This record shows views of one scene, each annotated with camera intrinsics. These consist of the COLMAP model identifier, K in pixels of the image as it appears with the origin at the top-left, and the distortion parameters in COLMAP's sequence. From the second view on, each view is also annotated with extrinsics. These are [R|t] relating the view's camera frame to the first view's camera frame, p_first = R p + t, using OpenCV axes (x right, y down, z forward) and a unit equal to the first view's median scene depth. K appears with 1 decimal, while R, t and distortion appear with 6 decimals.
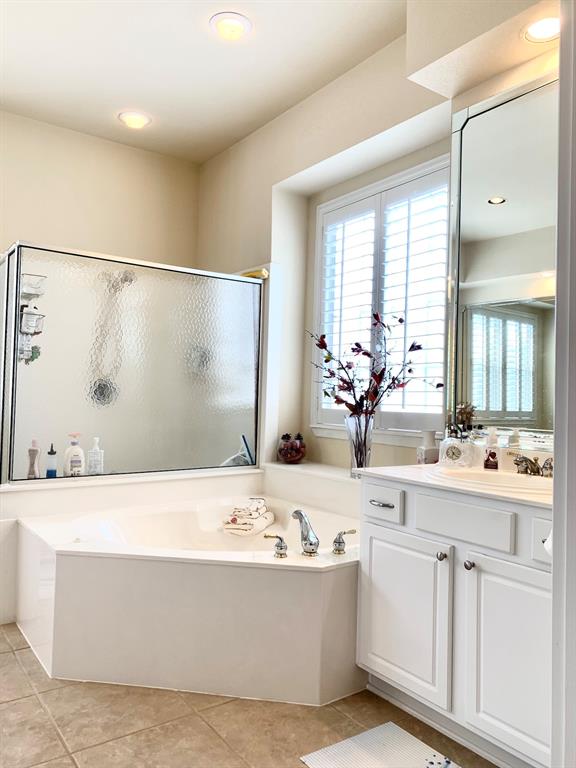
lens RADIAL K [[582.0, 0, 287.4], [0, 582.0, 375.7], [0, 0, 1]] dist [-0.000735, 0.000131]
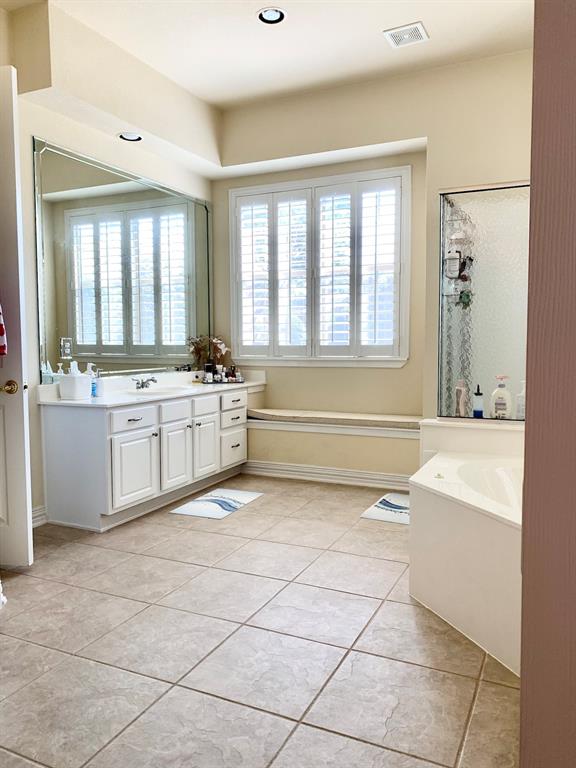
lens RADIAL K [[584.5, 0, 288.0], [0, 584.5, 384.0], [0, 0, 1]] dist [-0.001046, -0.000475]
pose [[0.487392, 0.044627, -0.872042, 0.329575], [0.052225, 0.995415, 0.080130, 0.017381], [0.871620, -0.084597, 0.482827, 0.228190]]
